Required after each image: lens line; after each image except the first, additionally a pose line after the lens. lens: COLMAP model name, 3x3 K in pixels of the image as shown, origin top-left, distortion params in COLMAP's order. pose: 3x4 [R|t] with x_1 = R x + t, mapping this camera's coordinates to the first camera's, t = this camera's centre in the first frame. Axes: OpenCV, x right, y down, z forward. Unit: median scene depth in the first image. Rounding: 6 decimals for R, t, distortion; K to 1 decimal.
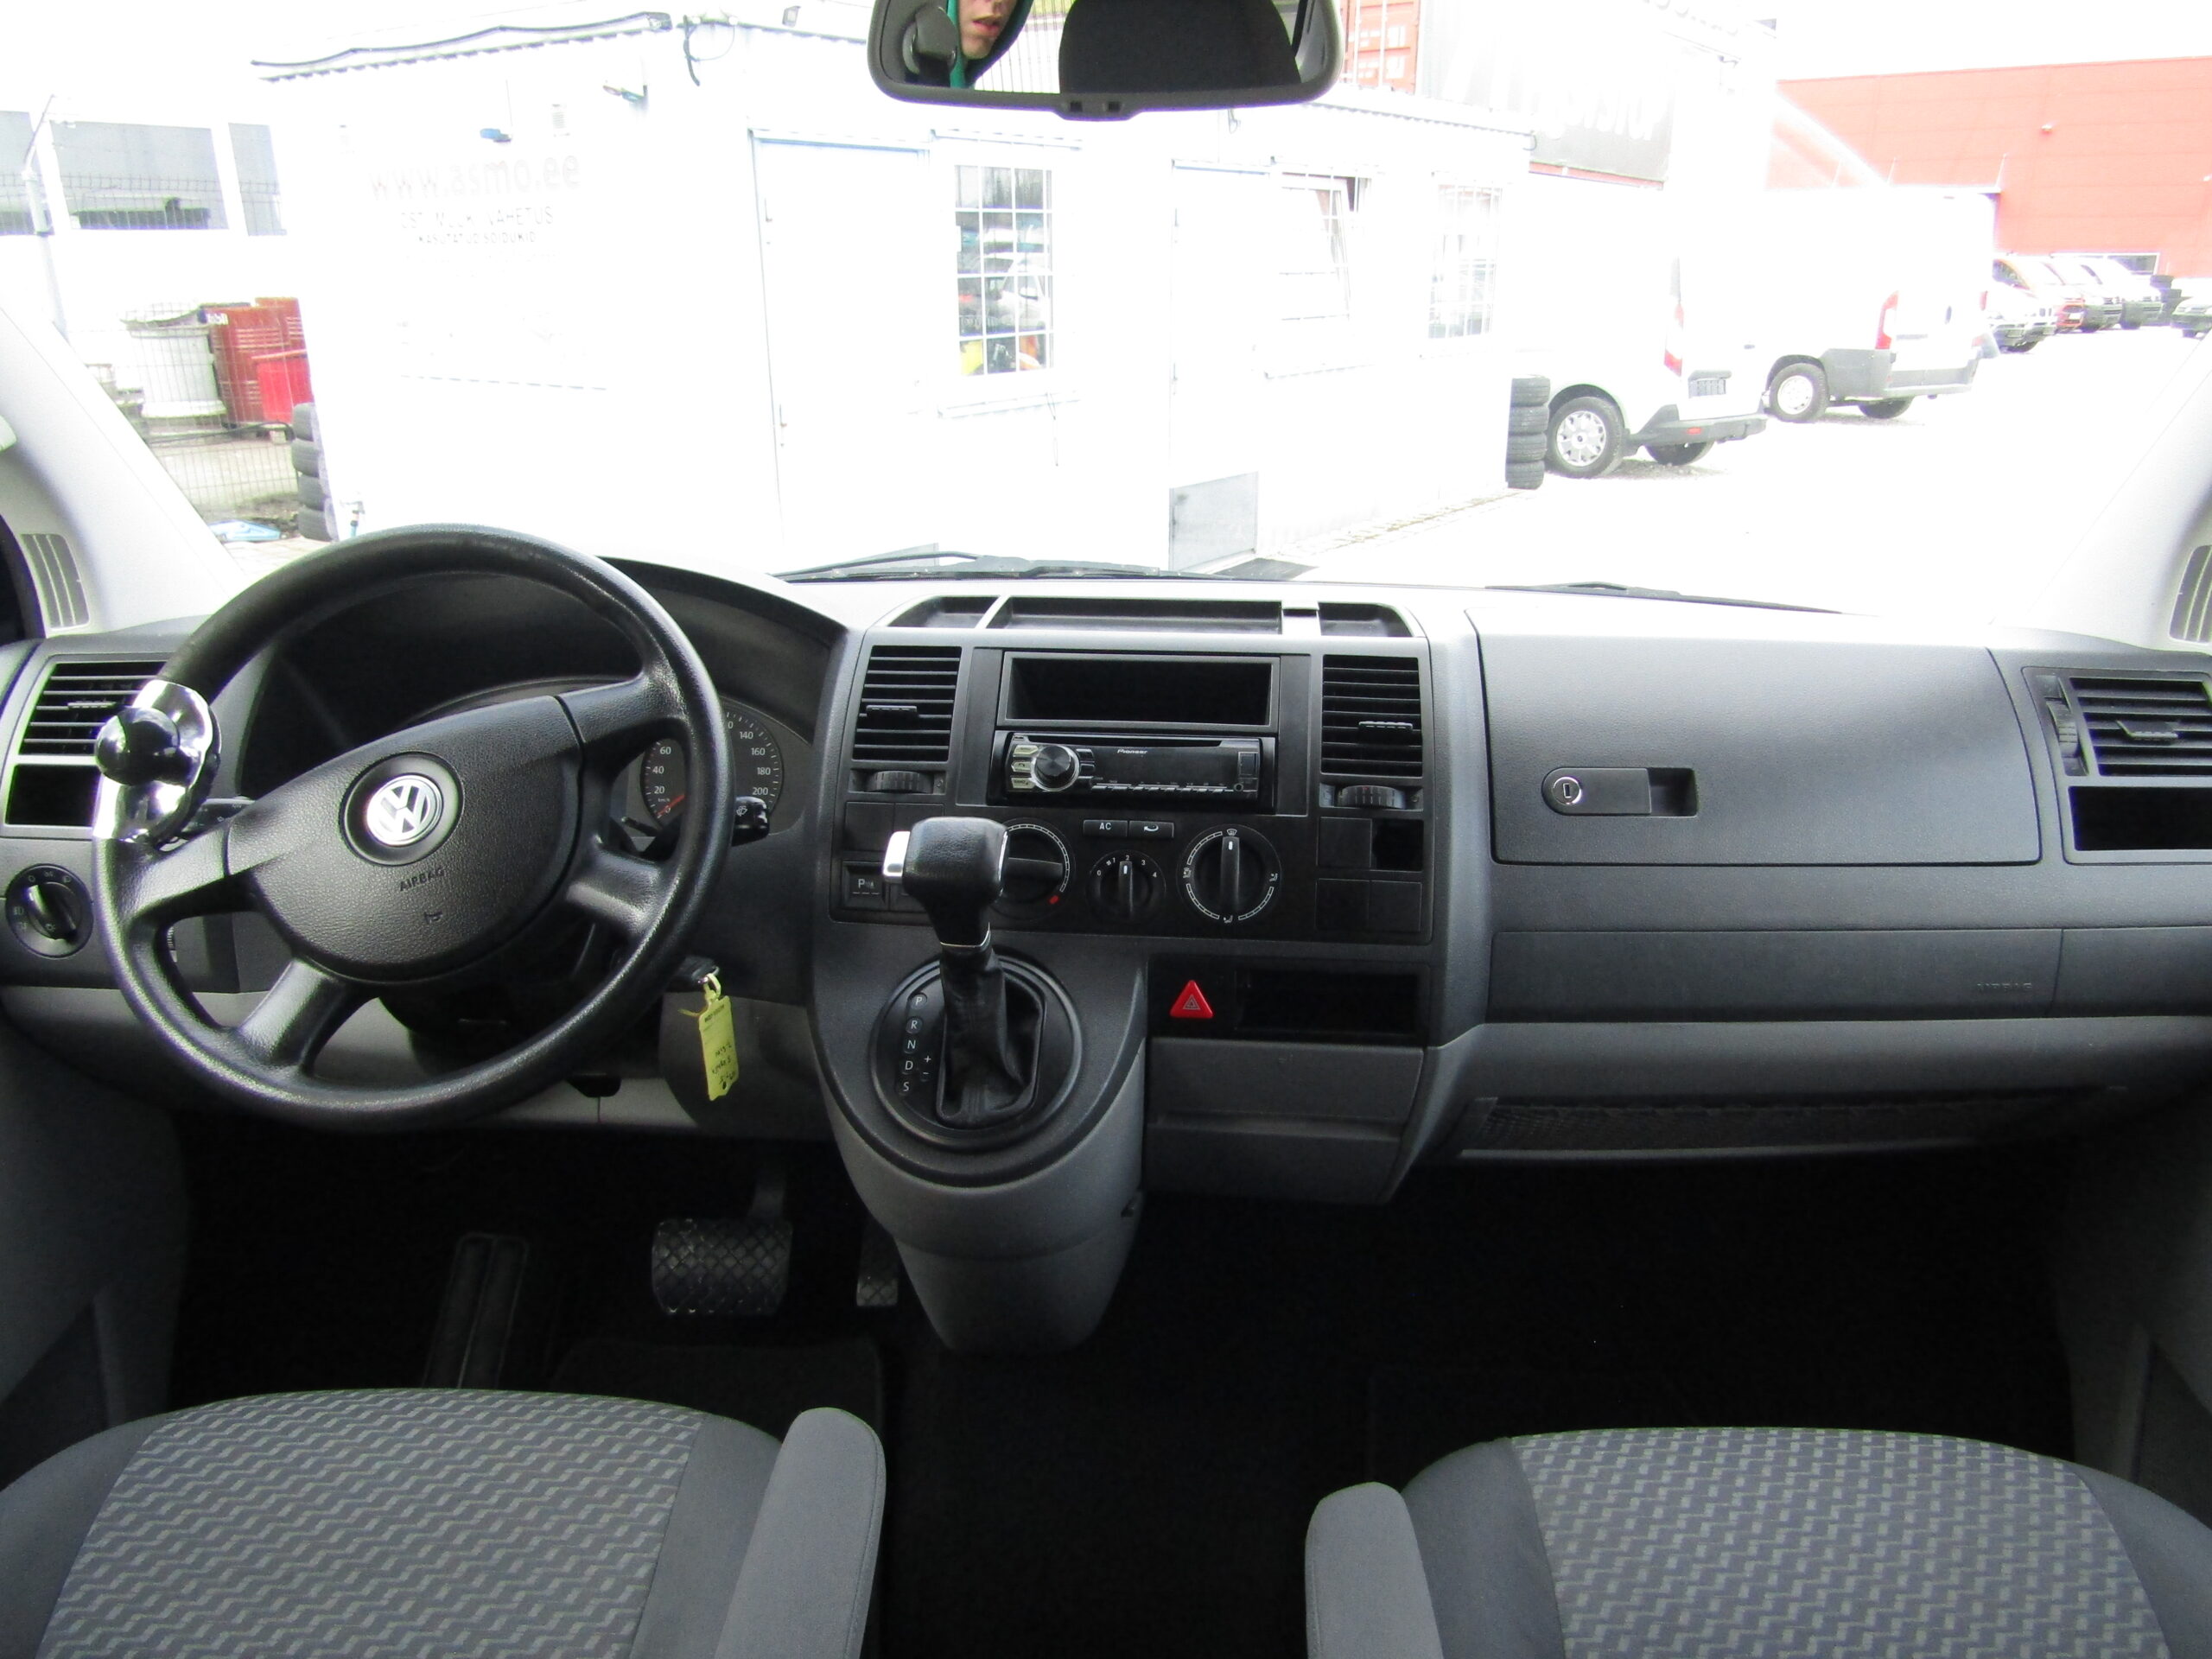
lens RADIAL K [[1603.8, 0, 1103.4], [0, 1603.8, 829.5], [0, 0, 1]] dist [-0.006773, 0.009747]
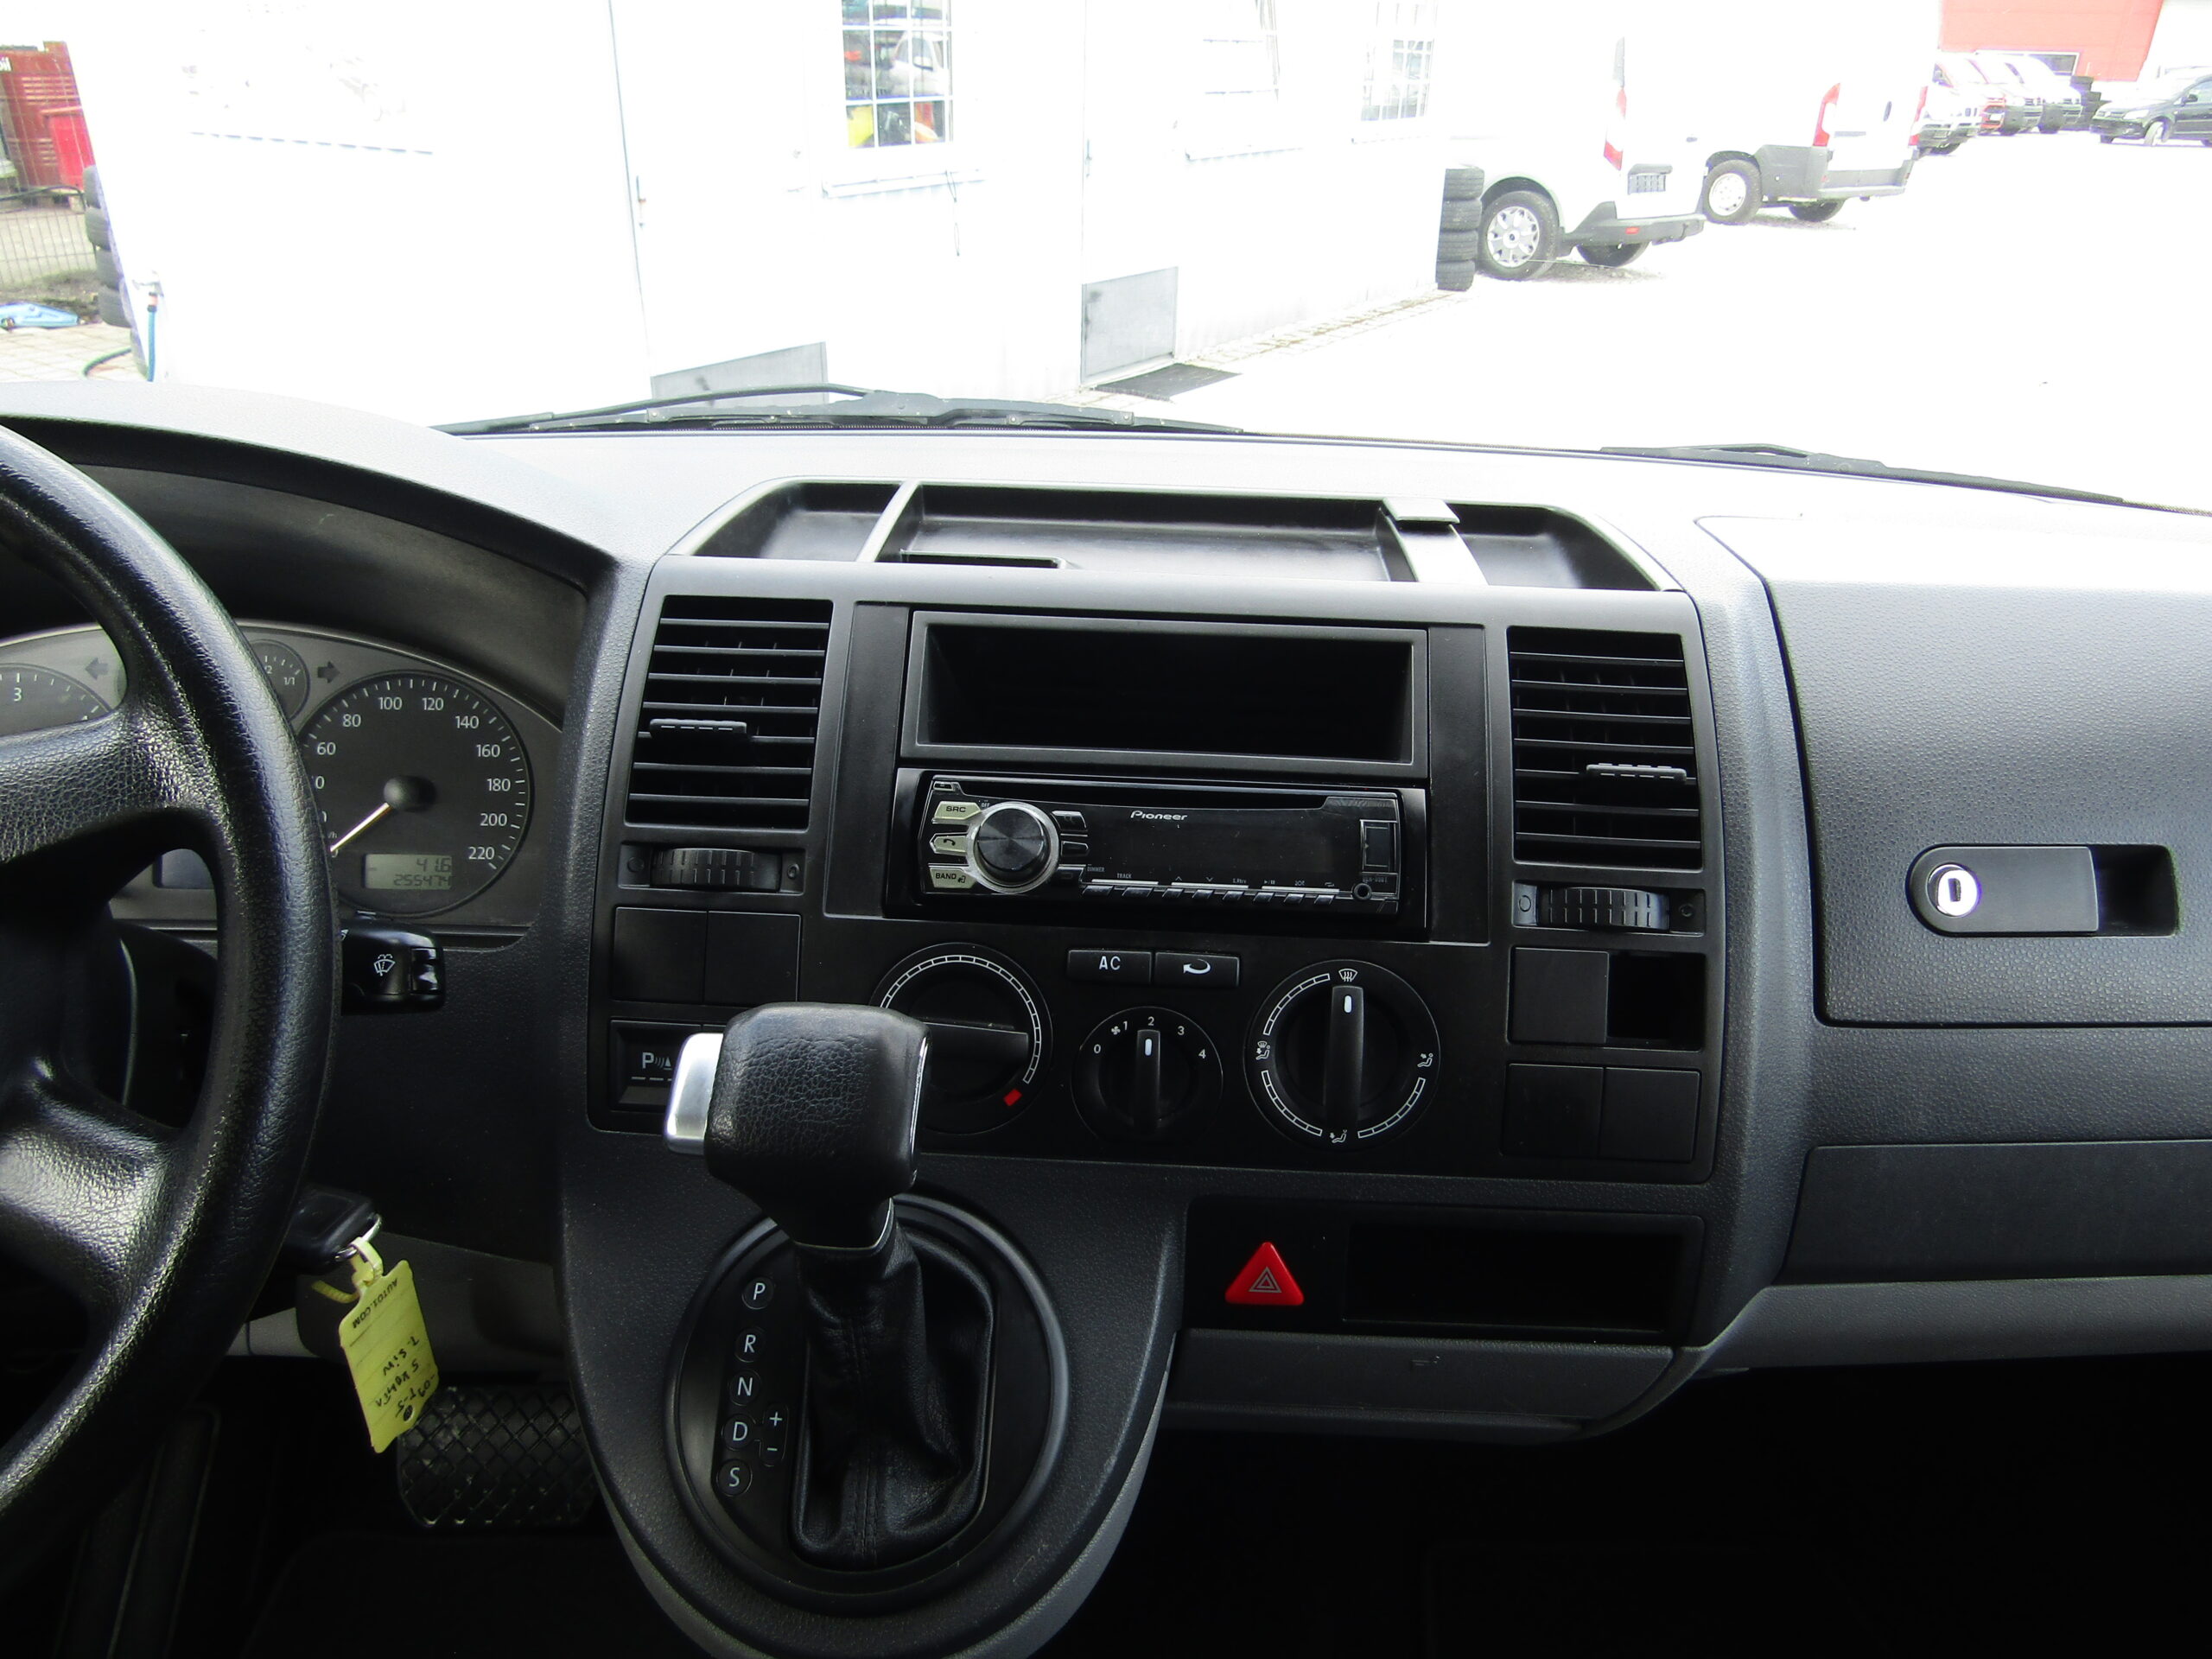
lens RADIAL K [[1603.8, 0, 1106.0], [0, 1603.8, 830.7], [0, 0, 1]] dist [-0.006773, 0.009747]
pose [[0.997955, -0.003514, 0.063822, -0.030303], [-0.004161, 0.992798, 0.119729, -0.097835], [-0.063783, -0.119750, 0.990753, 0.435214]]
